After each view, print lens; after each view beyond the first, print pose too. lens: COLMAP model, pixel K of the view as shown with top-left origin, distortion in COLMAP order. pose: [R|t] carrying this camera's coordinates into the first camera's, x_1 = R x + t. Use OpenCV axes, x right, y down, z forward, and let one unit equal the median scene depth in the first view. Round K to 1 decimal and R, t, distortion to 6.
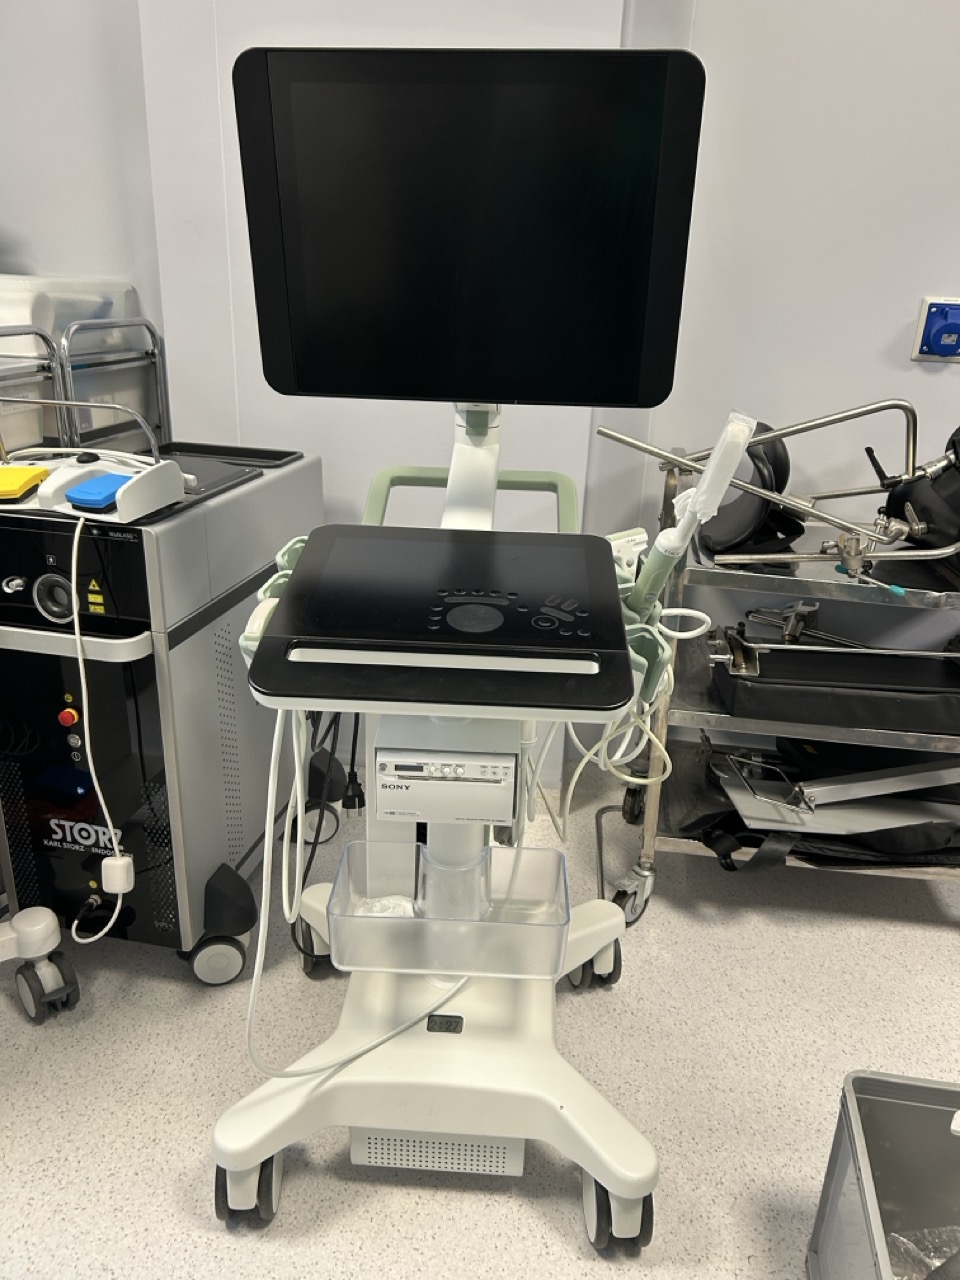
lens RADIAL K [[988.2, 0, 481.5], [0, 988.2, 649.2], [0, 0, 1]] dist [0.061494, -0.118134]
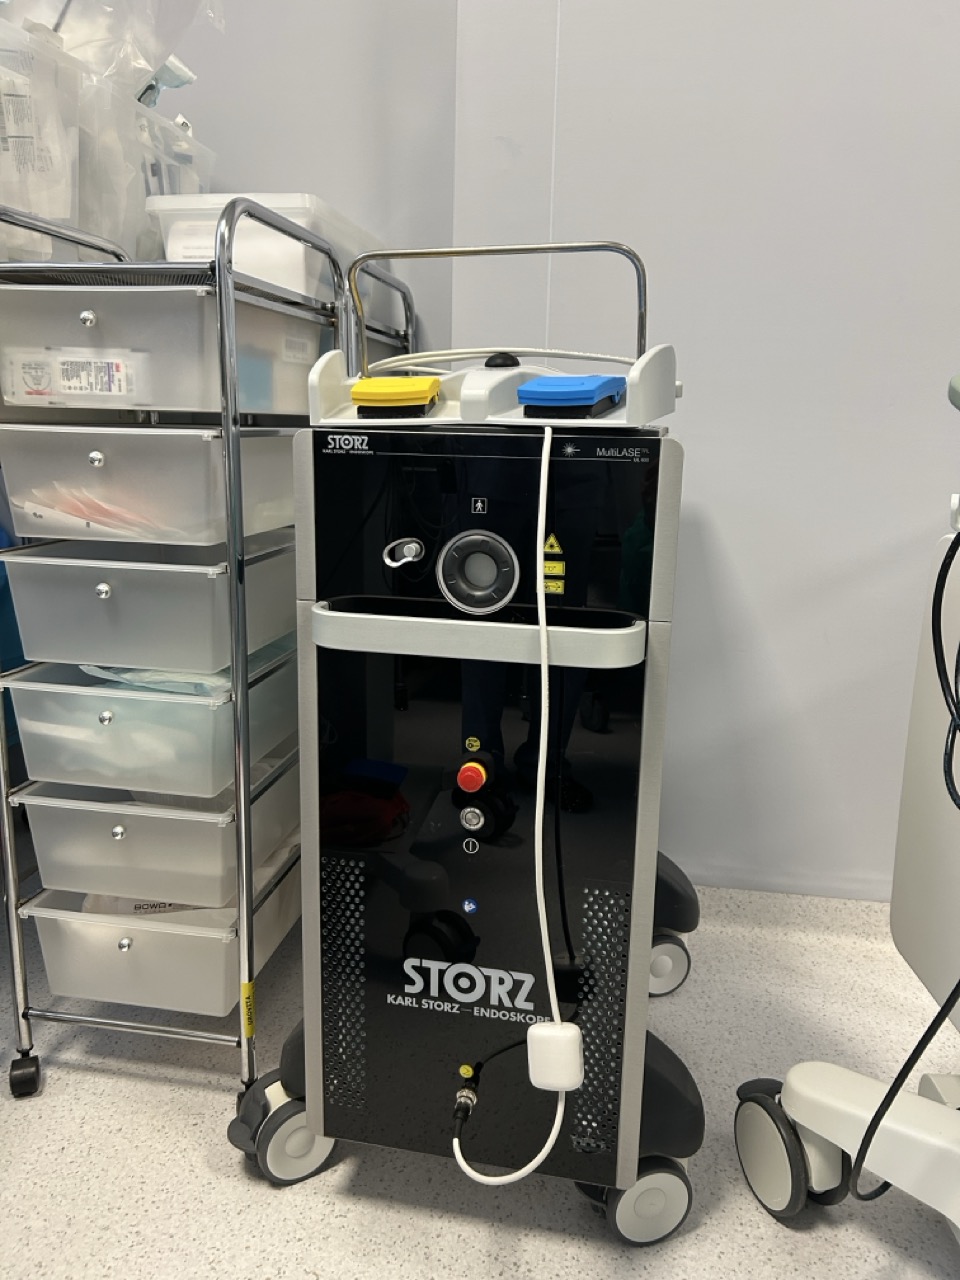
lens RADIAL K [[984.9, 0, 480.0], [0, 984.9, 640.0], [0, 0, 1]] dist [0.068679, -0.060244]
pose [[0.999785, -0.019614, 0.006654, -0.397140], [0.020364, 0.989503, -0.143070, 0.068107], [-0.003778, 0.143175, 0.989690, 0.385945]]
